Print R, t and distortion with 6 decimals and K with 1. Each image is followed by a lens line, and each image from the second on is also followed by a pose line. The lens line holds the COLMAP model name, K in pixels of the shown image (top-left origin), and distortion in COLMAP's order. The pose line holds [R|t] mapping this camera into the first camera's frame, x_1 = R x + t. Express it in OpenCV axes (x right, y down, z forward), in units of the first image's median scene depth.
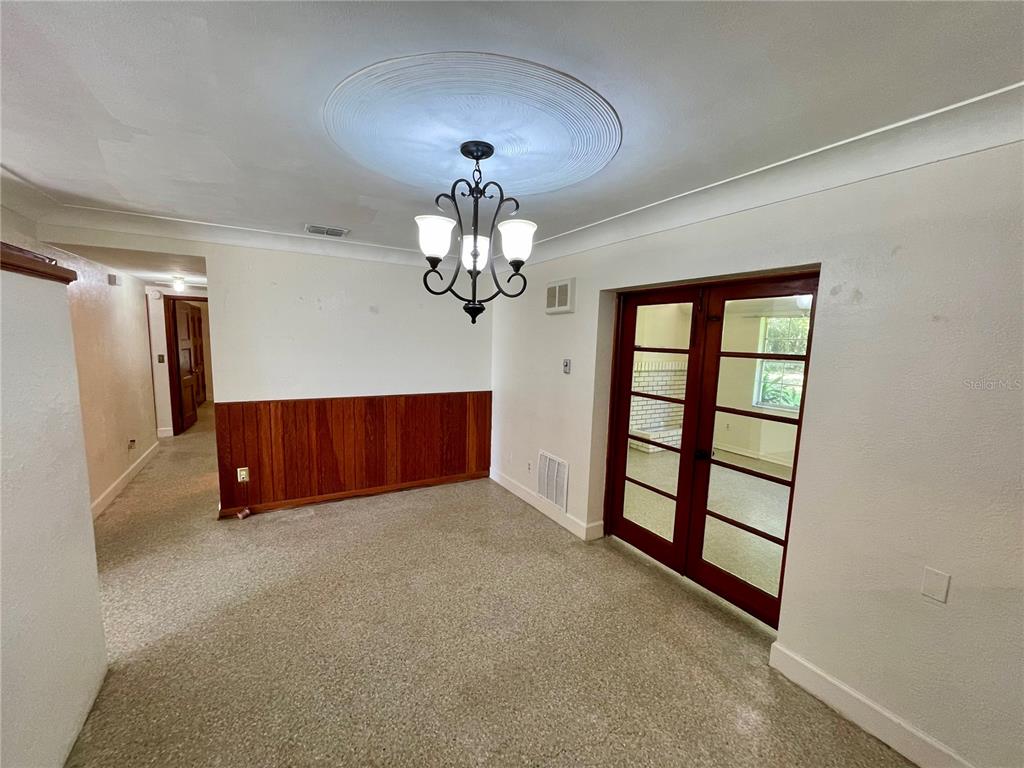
lens RADIAL K [[413.5, 0, 515.3], [0, 413.5, 387.4], [0, 0, 1]] dist [-0.001969, 0.000179]
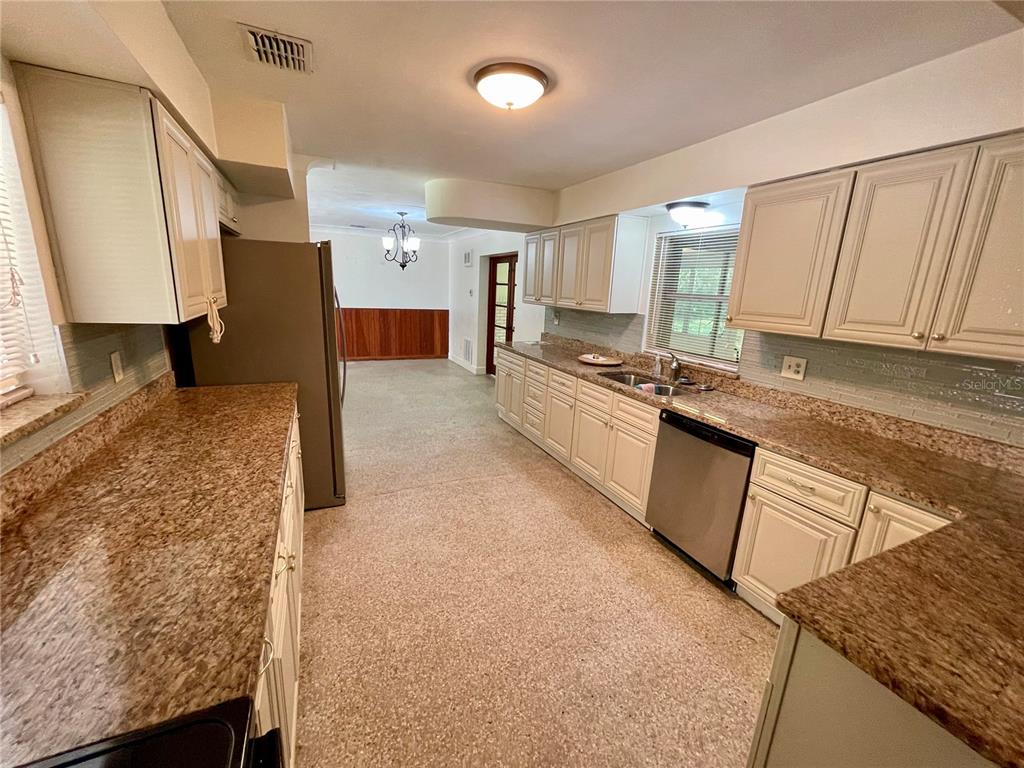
lens RADIAL K [[413.5, 0, 515.3], [0, 413.5, 387.4], [0, 0, 1]] dist [-0.001969, 0.000179]
pose [[0.995877, 0.036226, -0.083167, 0.496195], [-0.026318, 0.992750, 0.117281, 0.160011], [0.086812, -0.114609, 0.989610, -1.010044]]
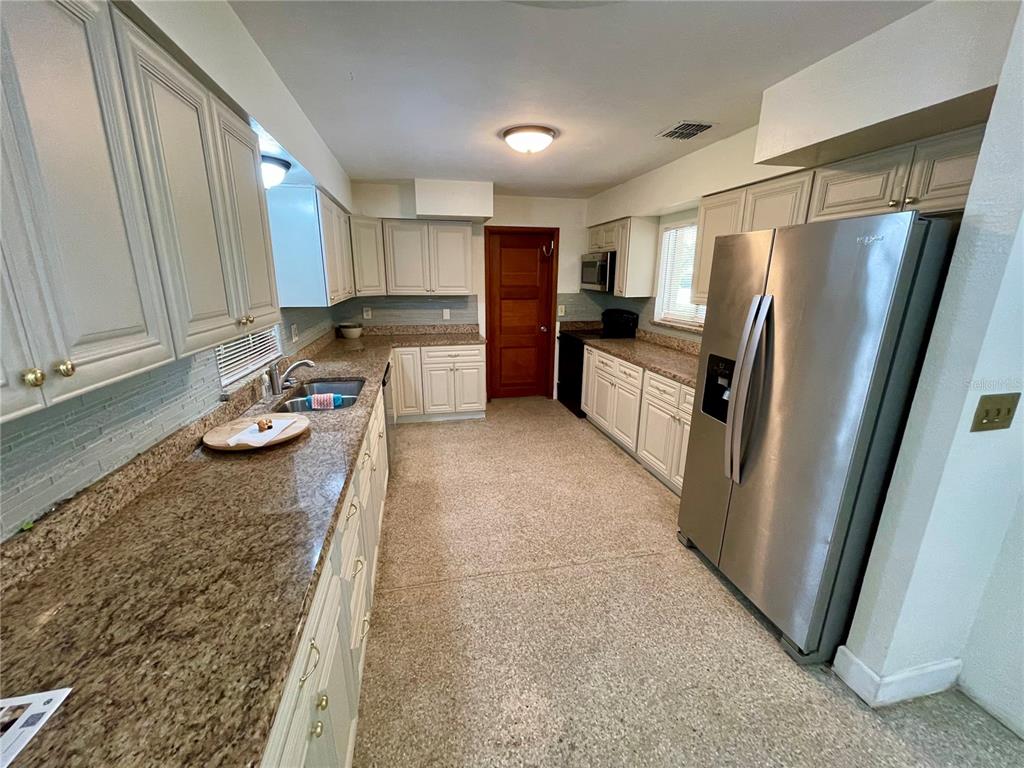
lens RADIAL K [[412.5, 0, 496.9], [0, 412.5, 388.3], [0, 0, 1]] dist [-0.001064, 0.000159]
pose [[0.952633, 0.056563, -0.298817, 0.685985], [-0.016746, 0.990817, 0.134167, 0.208101], [0.303662, -0.122808, 0.944832, -1.326912]]
